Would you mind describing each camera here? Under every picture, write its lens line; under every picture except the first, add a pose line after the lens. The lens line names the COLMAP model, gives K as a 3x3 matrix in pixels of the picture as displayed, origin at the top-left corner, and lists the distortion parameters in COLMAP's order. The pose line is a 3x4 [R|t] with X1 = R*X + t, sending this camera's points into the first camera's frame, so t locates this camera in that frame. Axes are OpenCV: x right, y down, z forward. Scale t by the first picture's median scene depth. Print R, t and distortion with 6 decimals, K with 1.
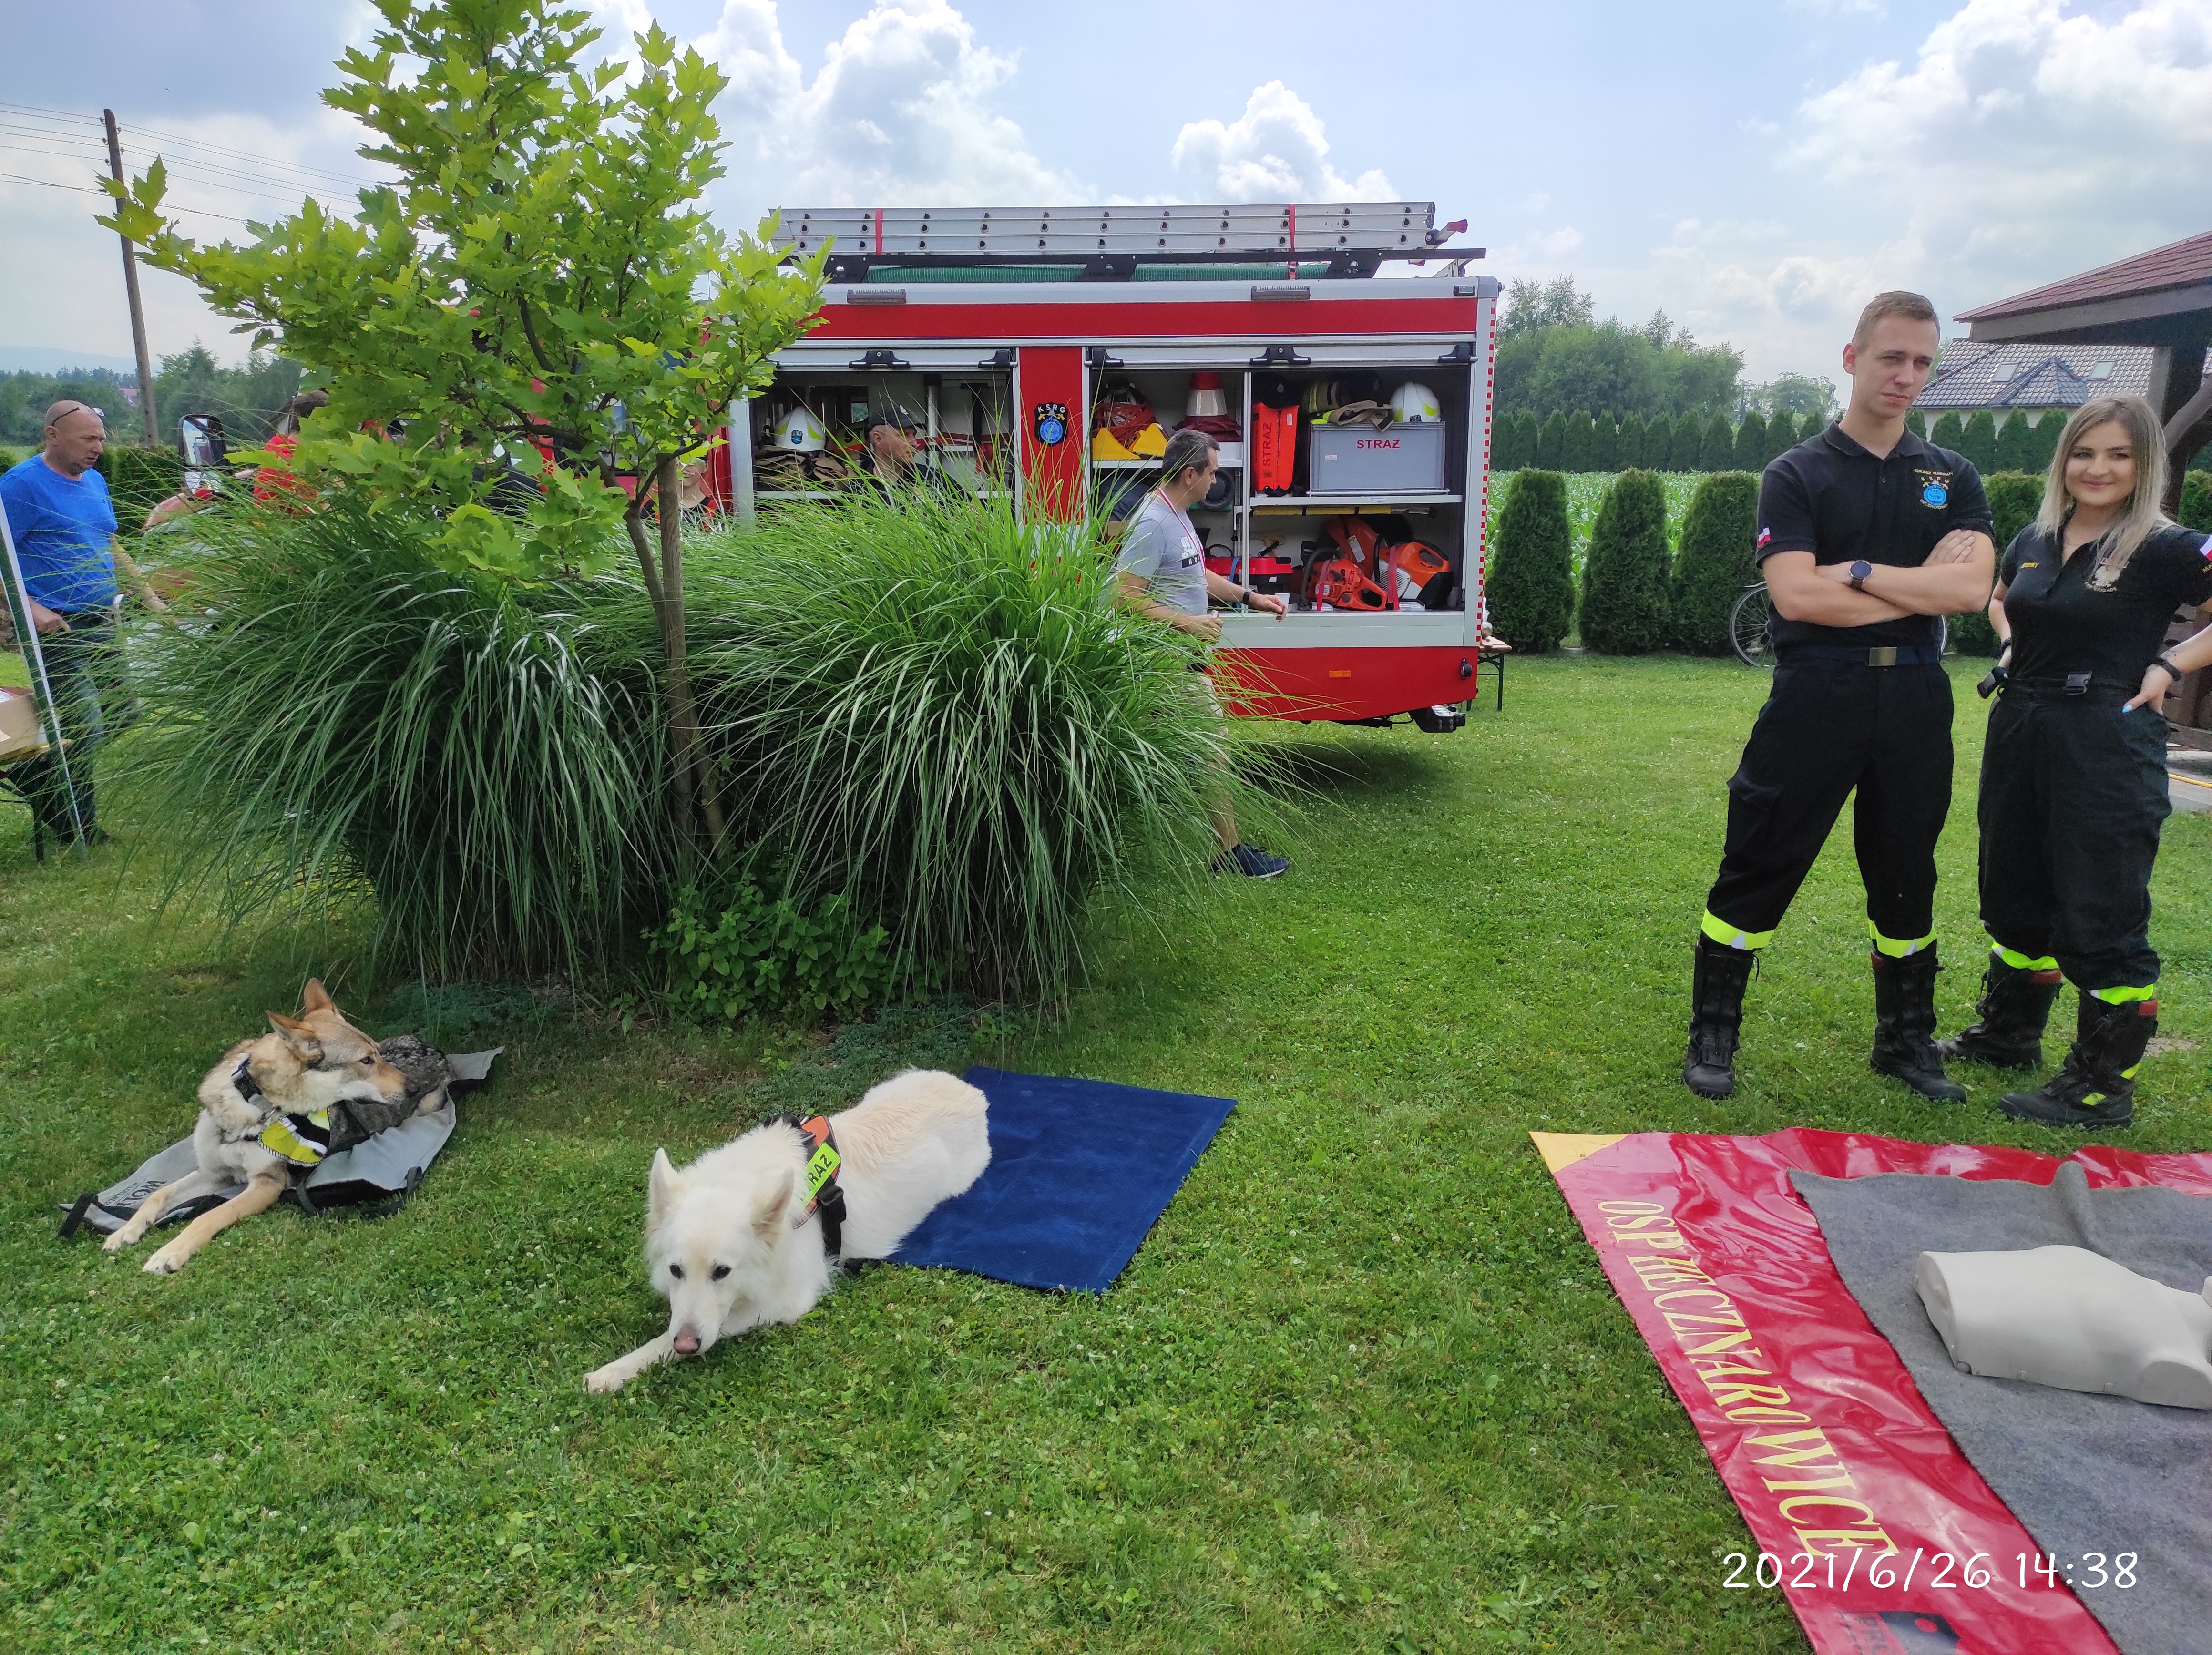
lens RADIAL K [[1618.1, 0, 1101.1], [0, 1618.1, 834.6], [0, 0, 1]] dist [0.065313, -0.072007]
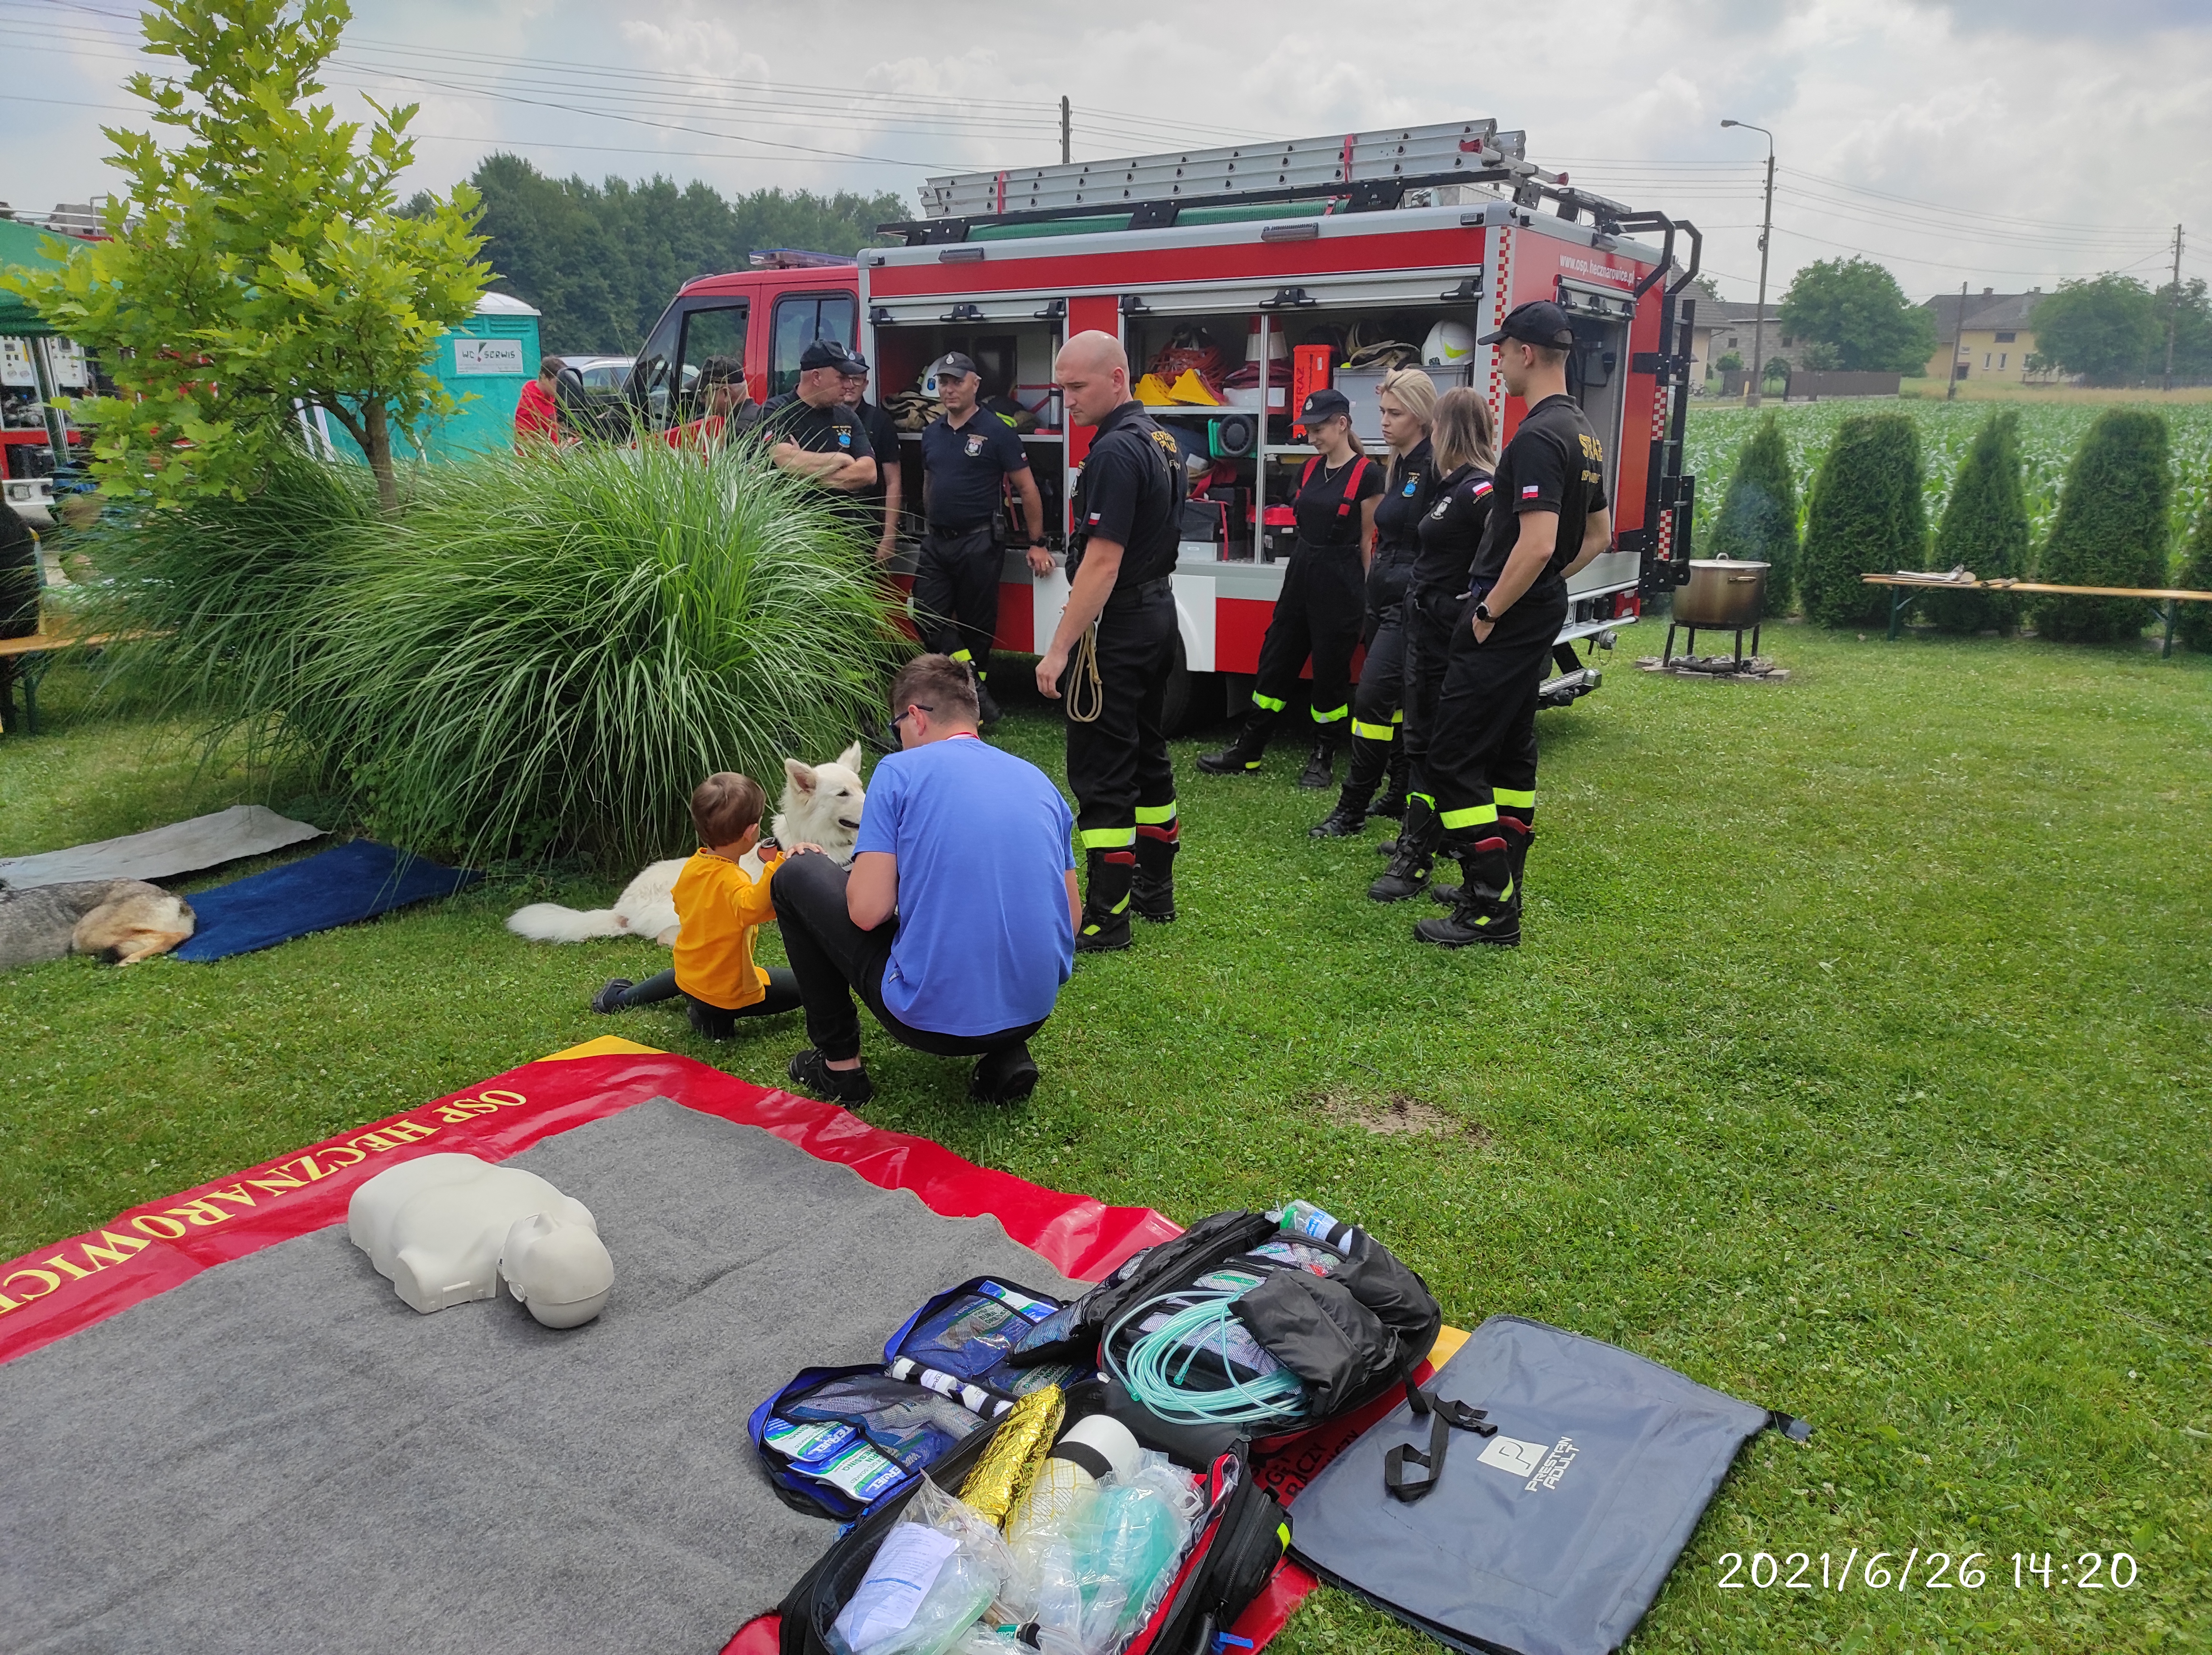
lens RADIAL K [[1618.1, 0, 1101.1], [0, 1618.1, 834.6], [0, 0, 1]] dist [0.065313, -0.072007]
pose [[0.826154, 0.148399, -0.543550, 1.125785], [-0.126298, 0.988919, 0.078030, -0.076545], [0.549106, 0.004184, 0.835742, 0.249207]]
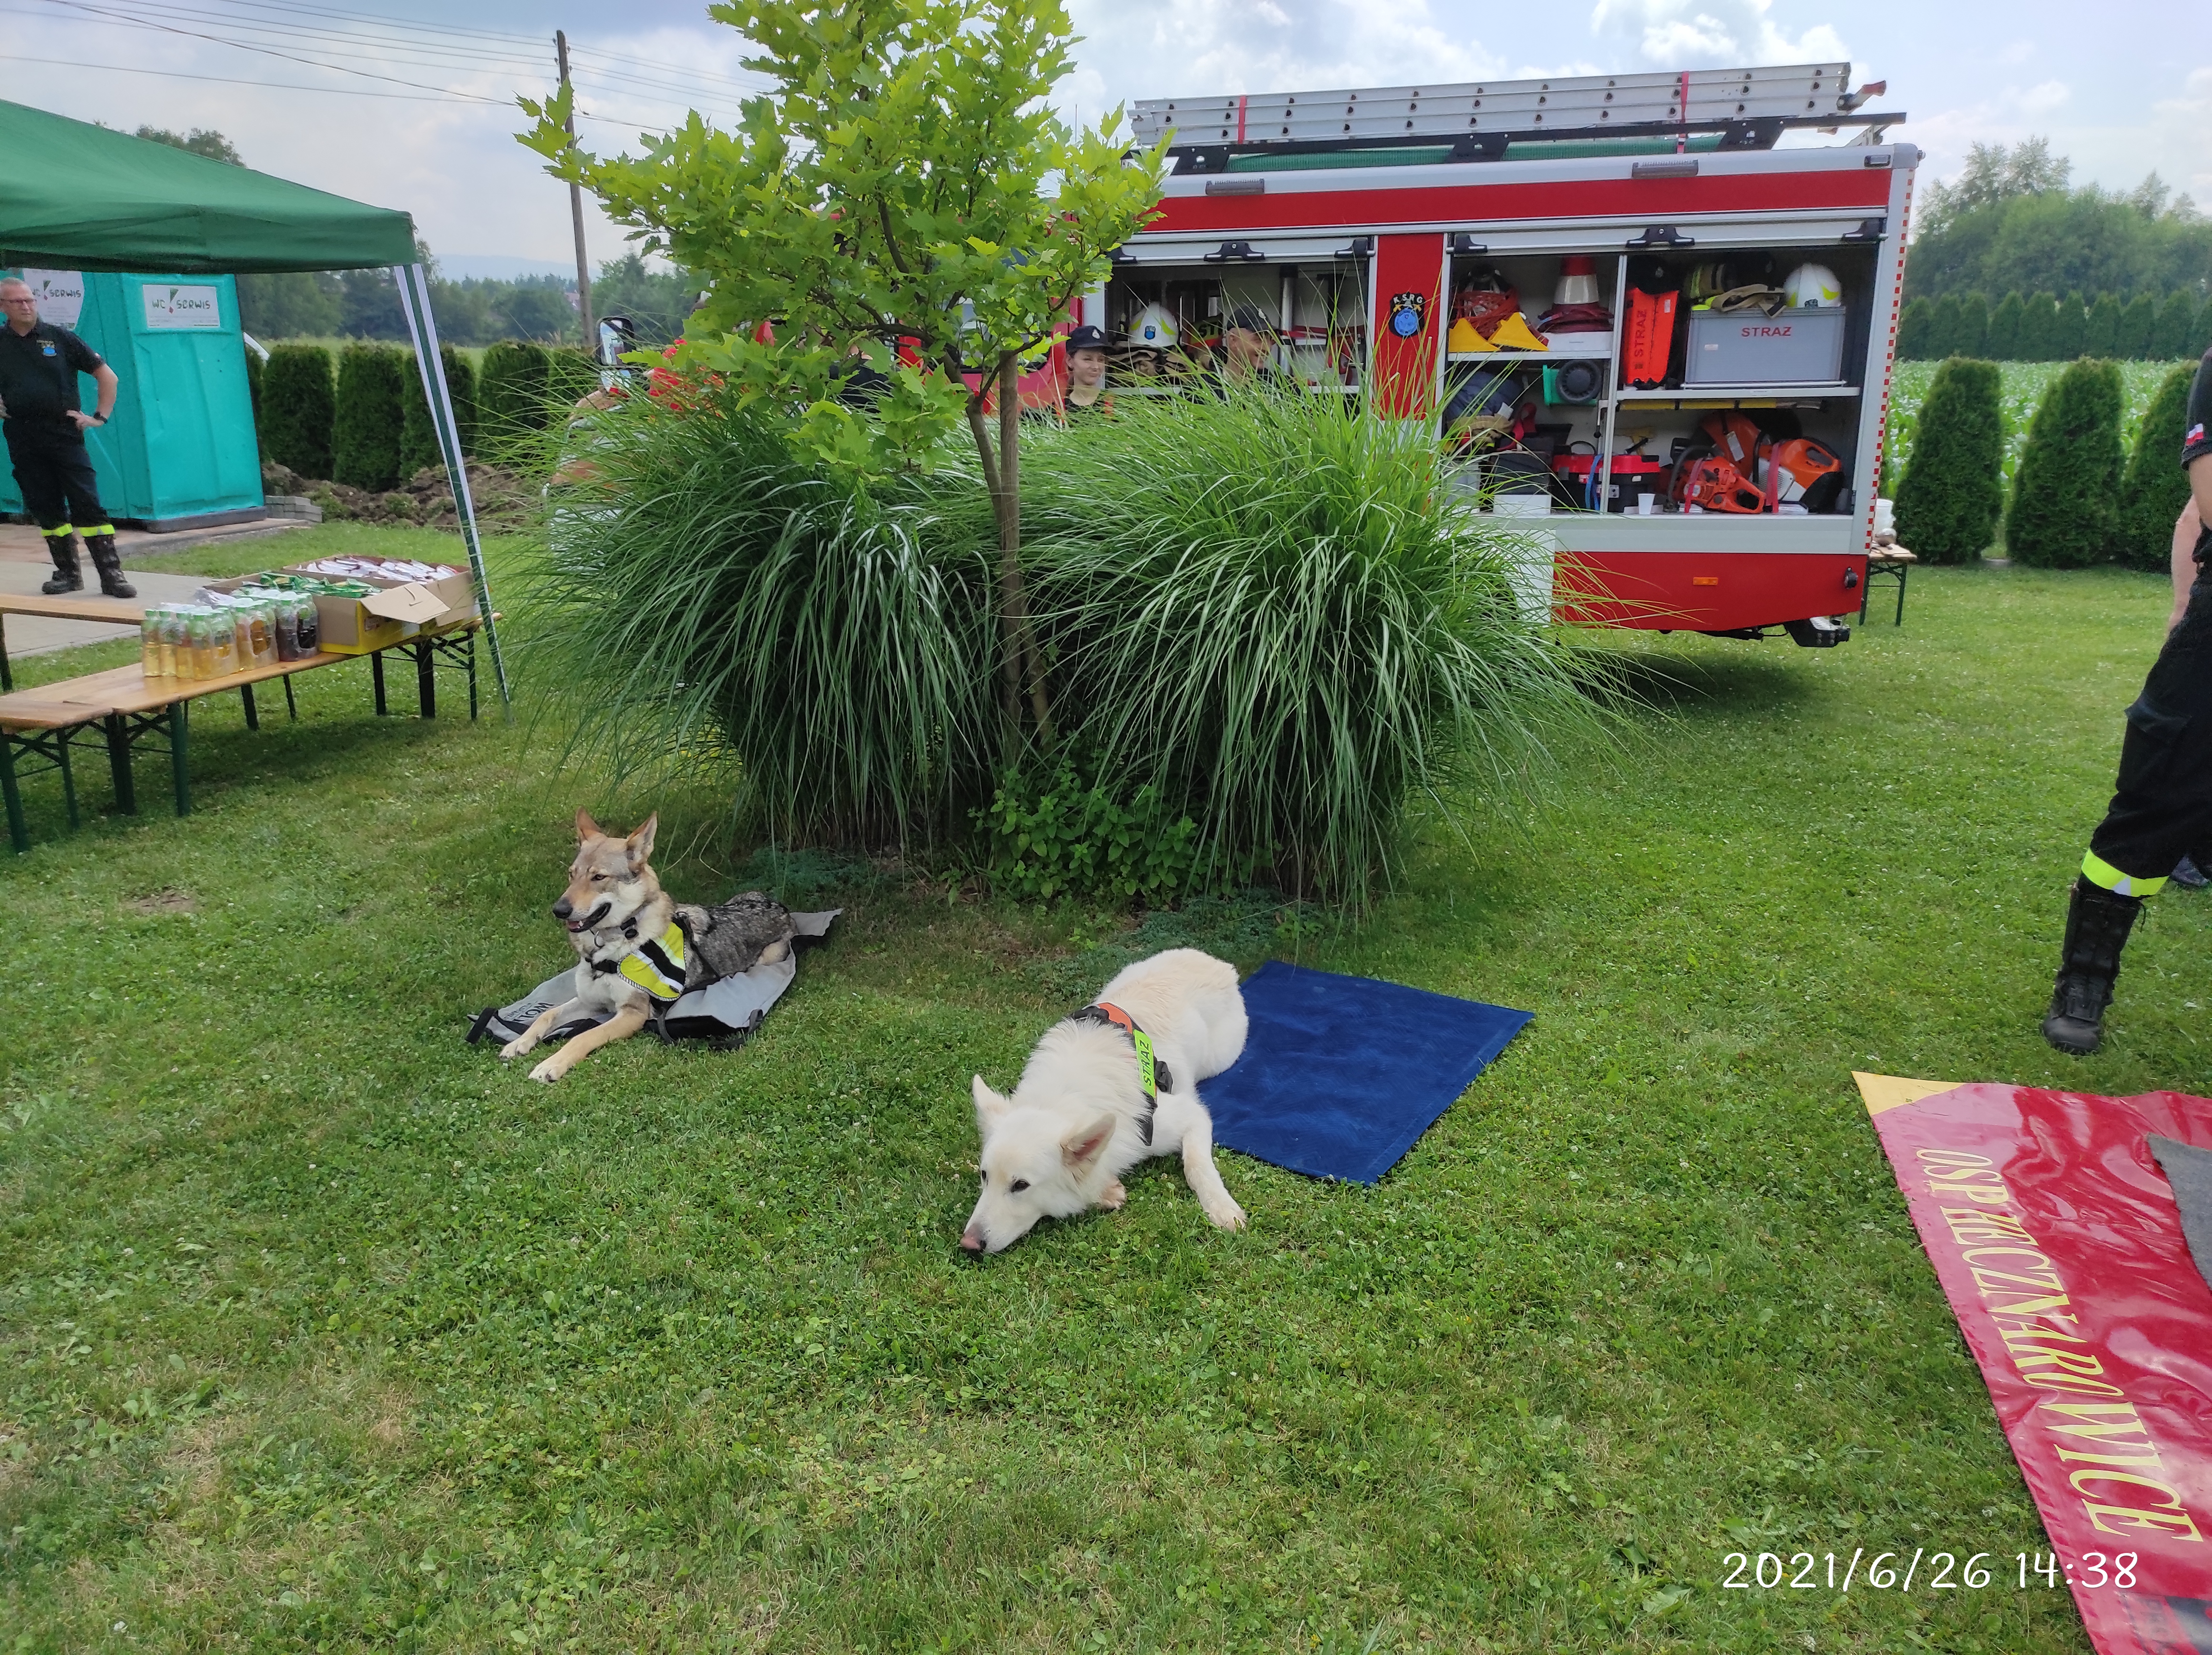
lens RADIAL K [[1618.1, 0, 1101.1], [0, 1618.1, 834.6], [0, 0, 1]] dist [0.065313, -0.072007]
pose [[0.975575, 0.057555, -0.211993, 0.029739], [-0.044660, 0.996877, 0.065125, 0.003015], [0.215079, -0.054066, 0.975099, -0.013004]]
